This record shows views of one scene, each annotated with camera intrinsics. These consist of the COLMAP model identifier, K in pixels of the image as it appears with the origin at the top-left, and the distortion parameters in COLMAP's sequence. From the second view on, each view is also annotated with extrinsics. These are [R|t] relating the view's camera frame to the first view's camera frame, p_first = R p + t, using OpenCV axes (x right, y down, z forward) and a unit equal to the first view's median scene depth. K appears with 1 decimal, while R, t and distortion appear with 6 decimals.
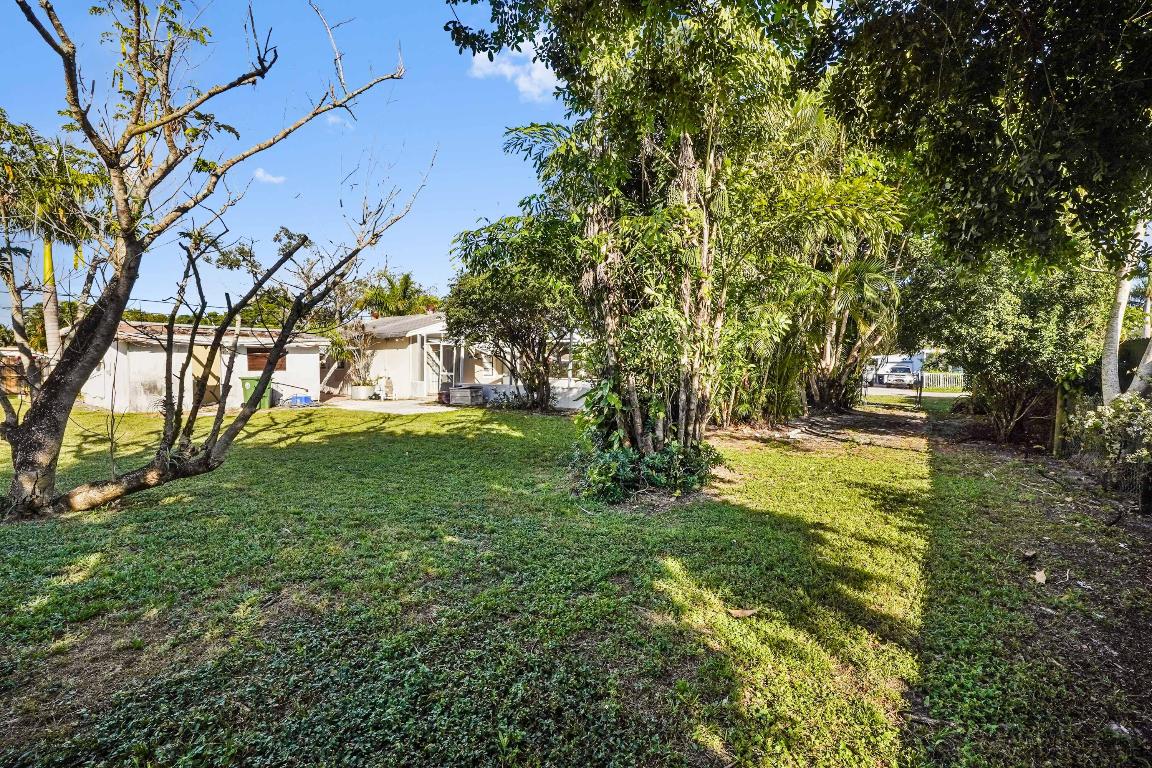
lens RADIAL K [[526.0, 0, 562.5], [0, 526.0, 388.8], [0, 0, 1]] dist [-0.034633, 0.007132]
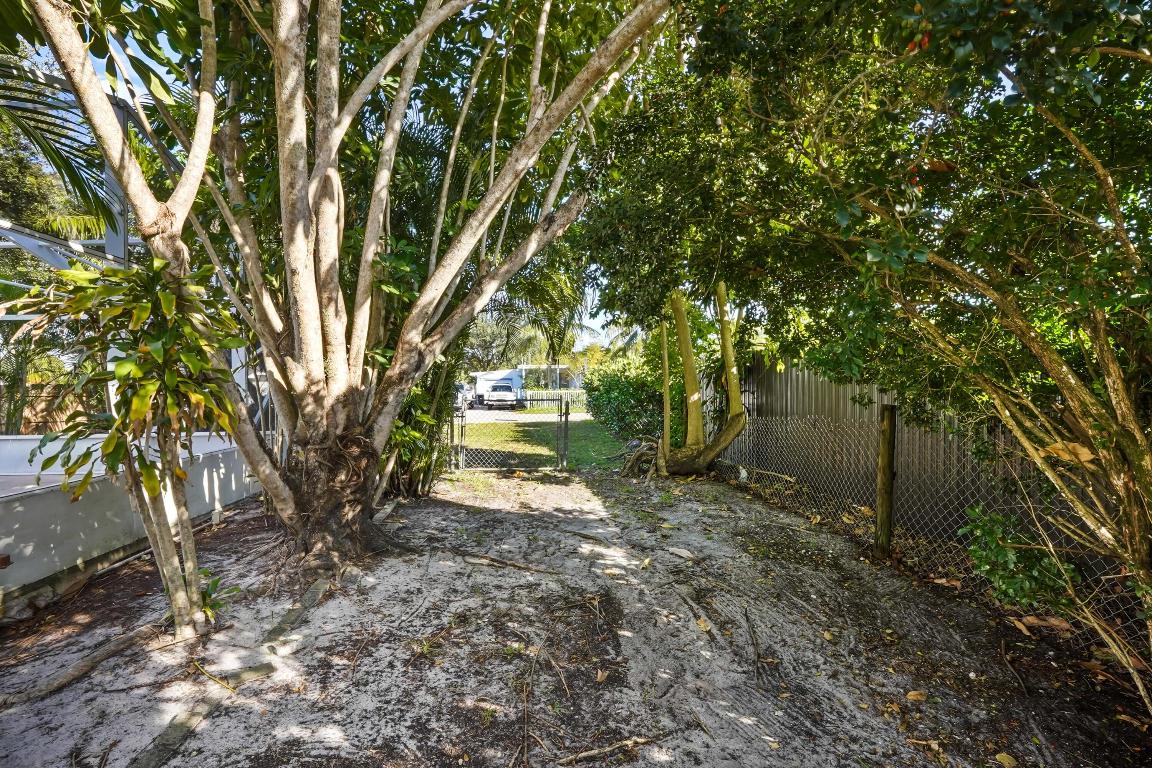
lens RADIAL K [[526.0, 0, 562.5], [0, 526.0, 388.8], [0, 0, 1]] dist [-0.034633, 0.007132]
pose [[0.759464, -0.019456, 0.650258, 0.434737], [0.044786, 0.998745, -0.022425, -0.029785], [-0.649006, 0.046154, 0.759382, 0.730164]]
